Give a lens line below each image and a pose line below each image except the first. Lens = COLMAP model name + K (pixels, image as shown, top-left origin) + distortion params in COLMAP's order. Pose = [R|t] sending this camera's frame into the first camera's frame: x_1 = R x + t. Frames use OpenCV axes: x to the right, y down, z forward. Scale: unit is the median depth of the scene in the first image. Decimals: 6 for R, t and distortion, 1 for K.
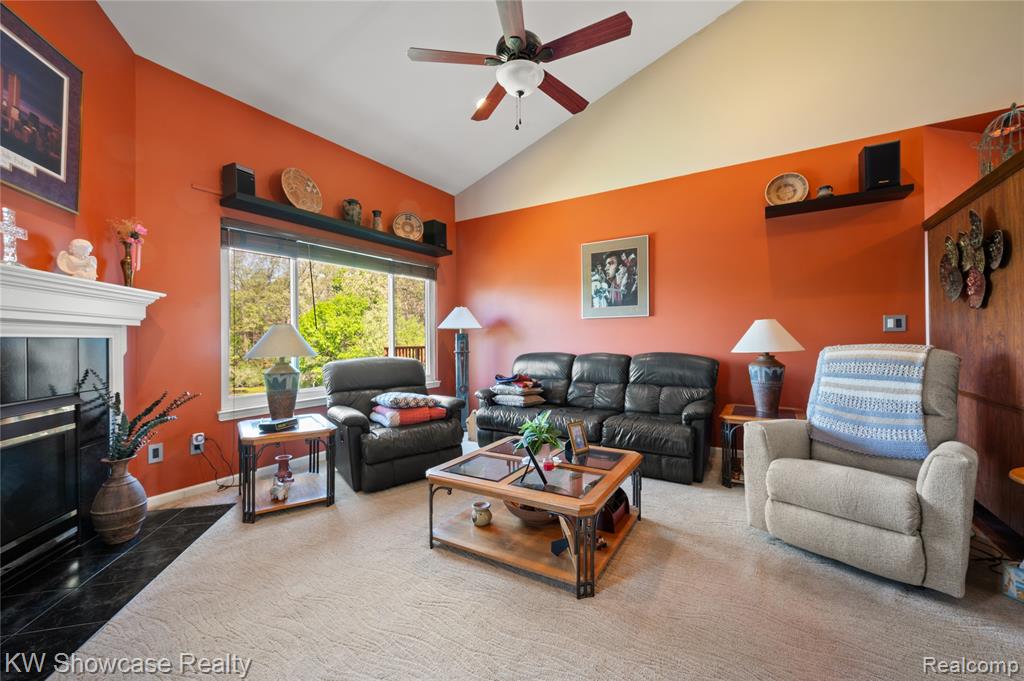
lens RADIAL K [[406.7, 0, 514.9], [0, 406.7, 340.7], [0, 0, 1]] dist [-0.001263, -0.000121]
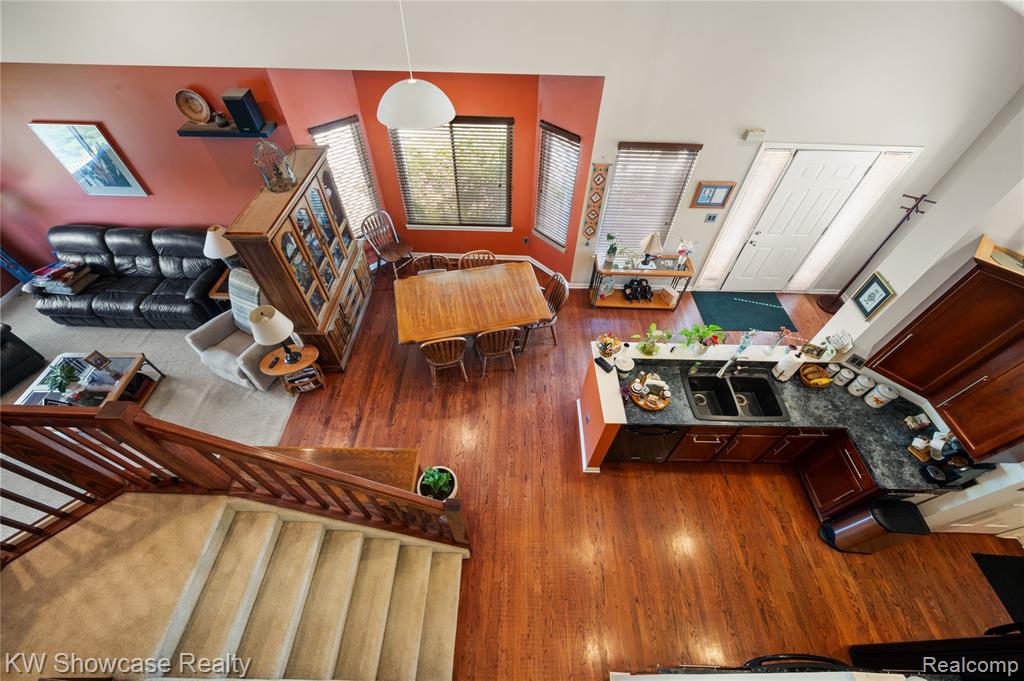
lens RADIAL K [[399.5, 0, 514.1], [0, 399.5, 340.6], [0, 0, 1]] dist [-0.002218, -0.000327]
pose [[0.856625, -0.378470, 0.350647, 0.682021], [-0.025620, 0.647587, 0.761561, -0.707801], [-0.515303, -0.661356, 0.545043, -0.480028]]
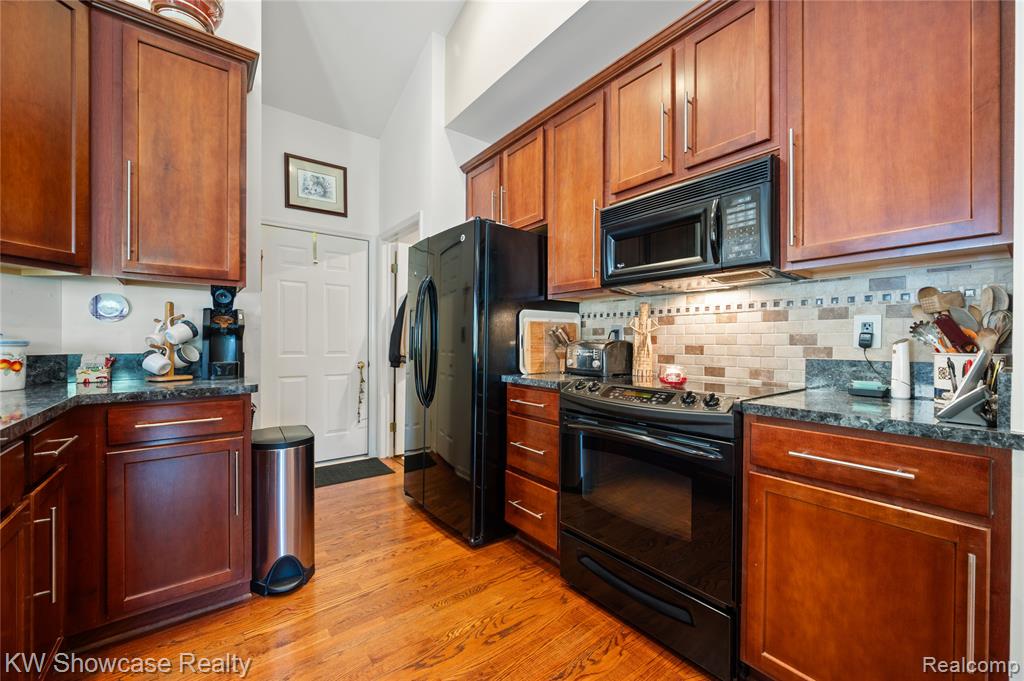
lens RADIAL K [[404.1, 0, 511.5], [0, 404.1, 342.4], [0, 0, 1]] dist [-0.000861, -0.000083]
pose [[-0.939054, 0.004931, 0.343733, 1.055926], [0.004842, 0.999988, -0.001116, -0.011539], [-0.343734, 0.000616, -0.939067, -0.316512]]
